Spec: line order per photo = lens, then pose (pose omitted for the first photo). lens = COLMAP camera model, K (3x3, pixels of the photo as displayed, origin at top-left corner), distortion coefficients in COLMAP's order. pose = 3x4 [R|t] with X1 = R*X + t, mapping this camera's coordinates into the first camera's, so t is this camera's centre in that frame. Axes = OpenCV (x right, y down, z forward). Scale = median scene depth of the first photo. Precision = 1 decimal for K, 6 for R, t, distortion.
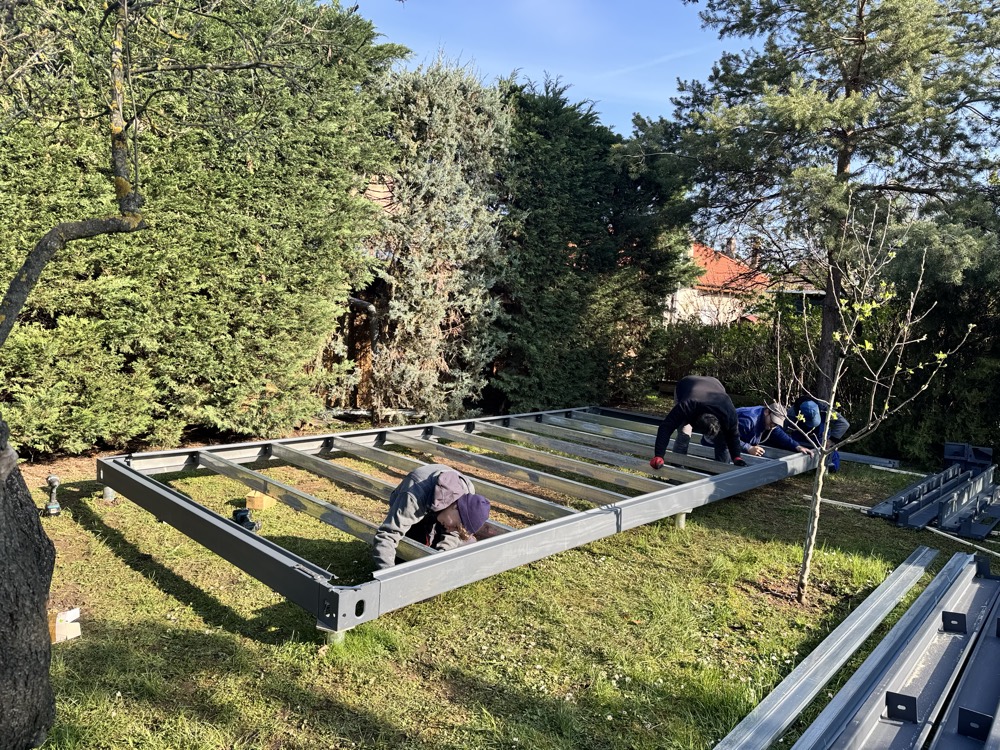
lens RADIAL K [[695.4, 0, 499.8], [0, 695.4, 383.4], [0, 0, 1]] dist [0.052021, -0.061504]
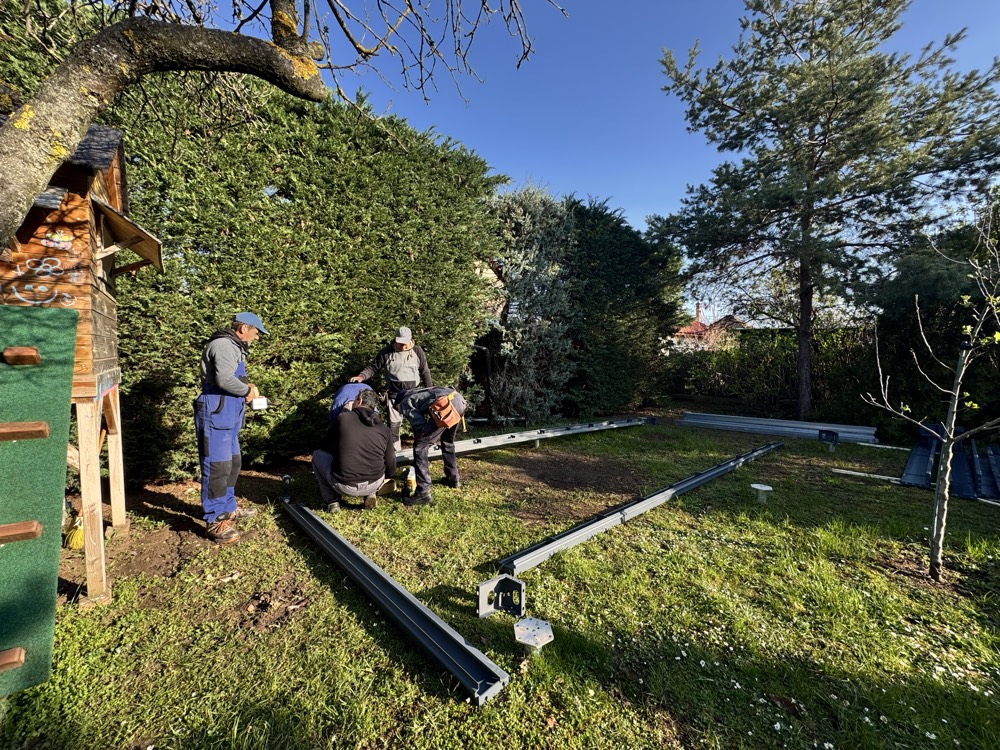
lens RADIAL K [[402.7, 0, 499.5], [0, 402.7, 378.6], [0, 0, 1]] dist [-0.001206, -0.000145]
pose [[0.992700, -0.050959, -0.109314, -0.076344], [0.045014, 0.997405, -0.056179, 0.004783], [0.111893, 0.050849, 0.992418, 0.157088]]
